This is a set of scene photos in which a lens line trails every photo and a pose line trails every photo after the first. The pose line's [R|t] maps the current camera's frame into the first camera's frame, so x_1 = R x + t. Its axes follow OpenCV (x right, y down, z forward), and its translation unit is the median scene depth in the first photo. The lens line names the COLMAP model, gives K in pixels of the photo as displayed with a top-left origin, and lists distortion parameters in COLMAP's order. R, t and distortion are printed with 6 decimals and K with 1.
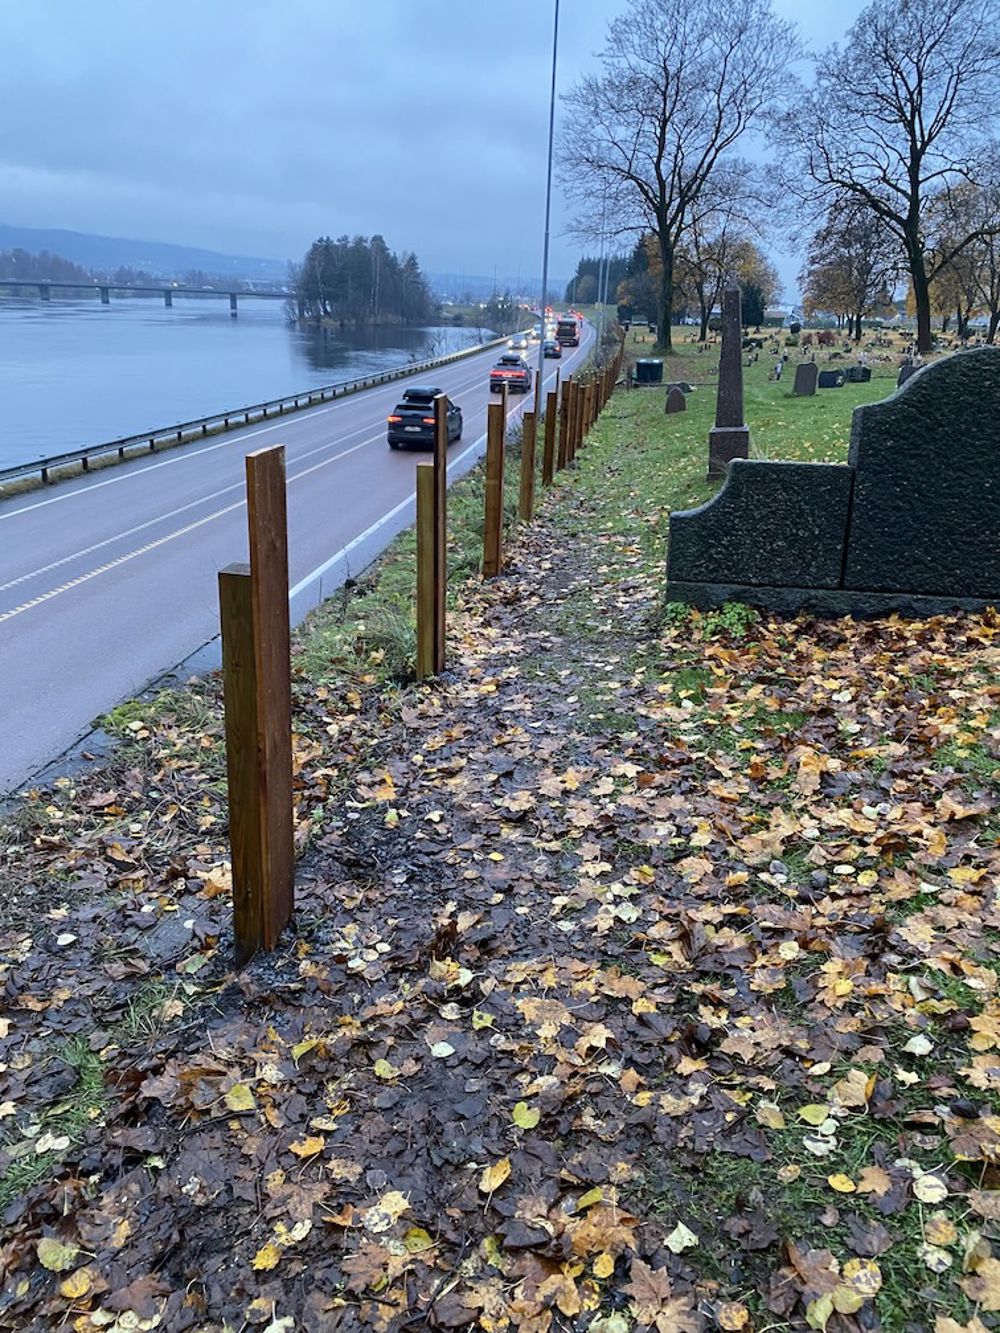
lens RADIAL K [[1022.7, 0, 500.0], [0, 1022.7, 666.5], [0, 0, 1]] dist [0.006505, -0.004498]
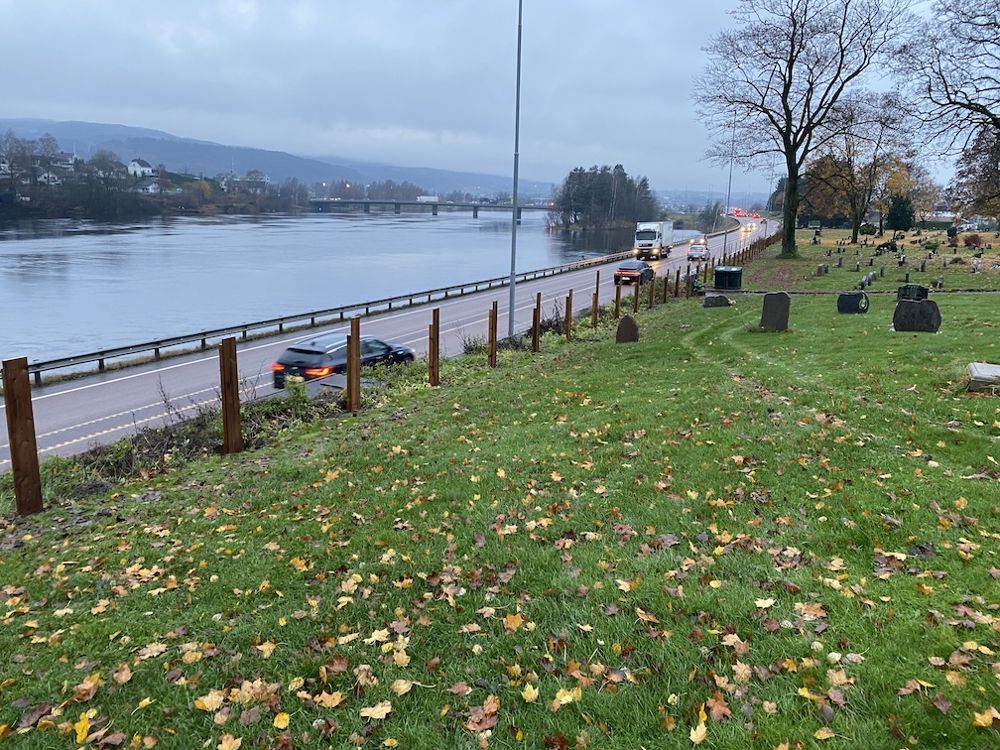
lens RADIAL K [[767.2, 0, 500.0], [0, 767.2, 375.0], [0, 0, 1]] dist [0.006505, -0.004498]
pose [[0.960009, 0.046520, -0.276077, 0.023883], [-0.082605, 0.989265, -0.120550, -0.012464], [0.267505, 0.138534, 0.953546, 0.032417]]
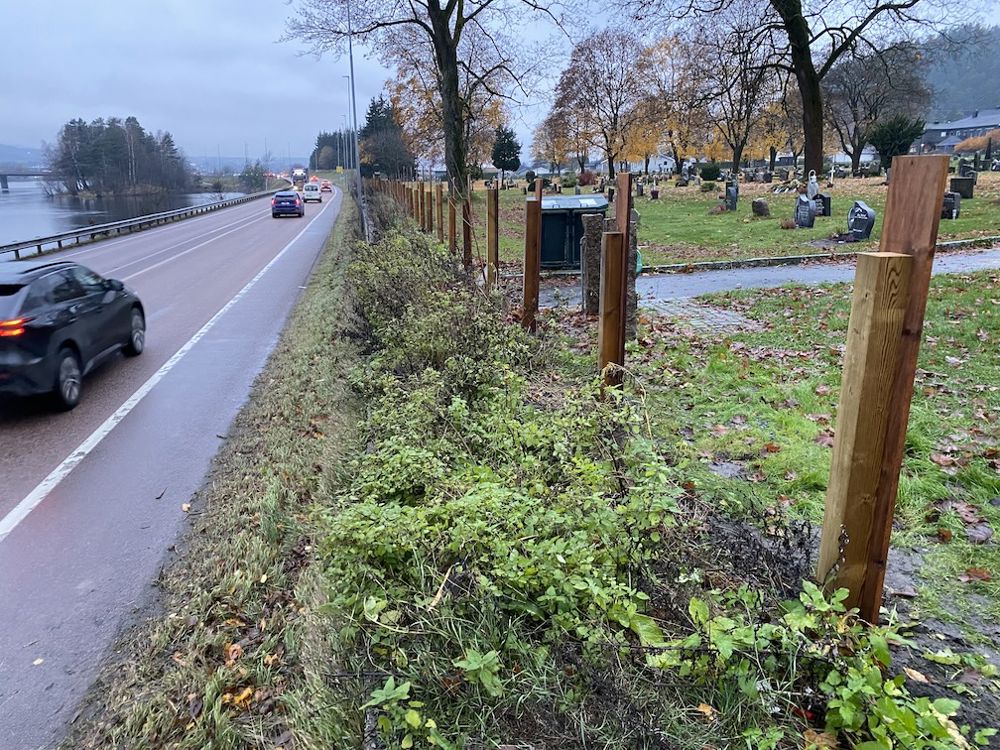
lens RADIAL K [[767.2, 0, 500.0], [0, 767.2, 375.0], [0, 0, 1]] dist [0.006505, -0.004498]
pose [[0.956211, -0.114309, 0.269431, 0.007860], [0.136240, 0.988601, -0.064090, -0.036475], [-0.259034, 0.097990, 0.960885, 0.124487]]
